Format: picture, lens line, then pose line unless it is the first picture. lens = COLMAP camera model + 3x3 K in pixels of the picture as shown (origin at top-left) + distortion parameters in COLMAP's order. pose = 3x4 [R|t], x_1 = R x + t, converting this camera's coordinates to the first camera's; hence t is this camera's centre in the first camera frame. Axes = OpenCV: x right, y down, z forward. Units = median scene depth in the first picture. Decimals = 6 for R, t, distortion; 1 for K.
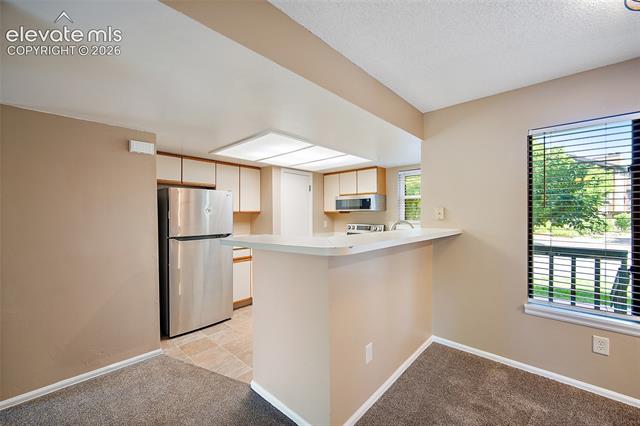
lens RADIAL K [[250.3, 0, 317.4], [0, 250.3, 215.4], [0, 0, 1]] dist [-0.001274, -0.000135]
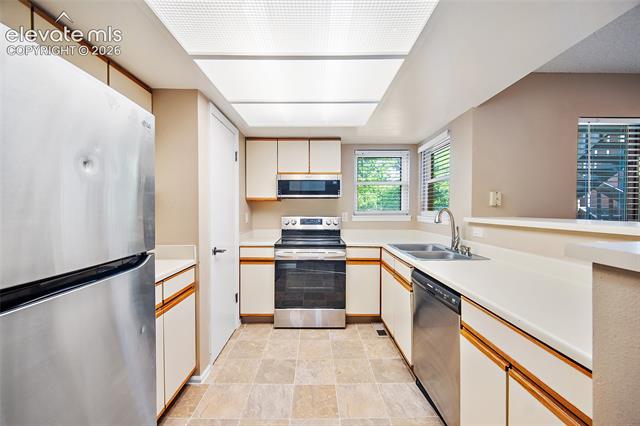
lens RADIAL K [[256.5, 0, 316.6], [0, 256.5, 210.0], [0, 0, 1]] dist [-0.004855, -0.000533]
pose [[0.716861, -0.002449, 0.697212, -0.340616], [0.001049, 0.999996, 0.002433, 0.015993], [-0.697215, -0.001013, 0.716861, 0.492602]]
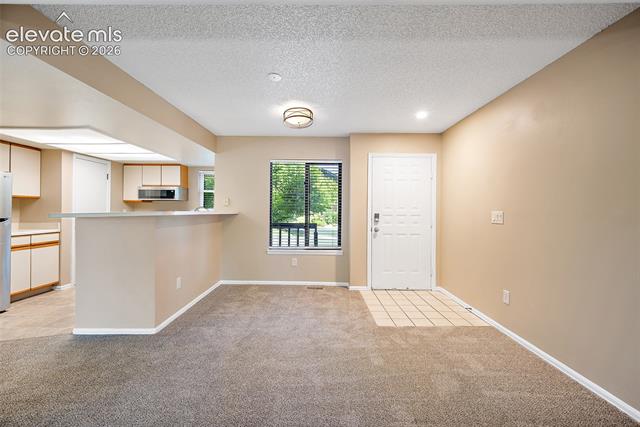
lens RADIAL K [[256.5, 0, 316.6], [0, 256.5, 210.5], [0, 0, 1]] dist [-0.004855, -0.000533]
pose [[0.732592, 0.006640, 0.680636, -0.124229], [-0.005184, 0.999978, -0.004176, 0.032329], [-0.680648, -0.000469, 0.732610, -0.368933]]
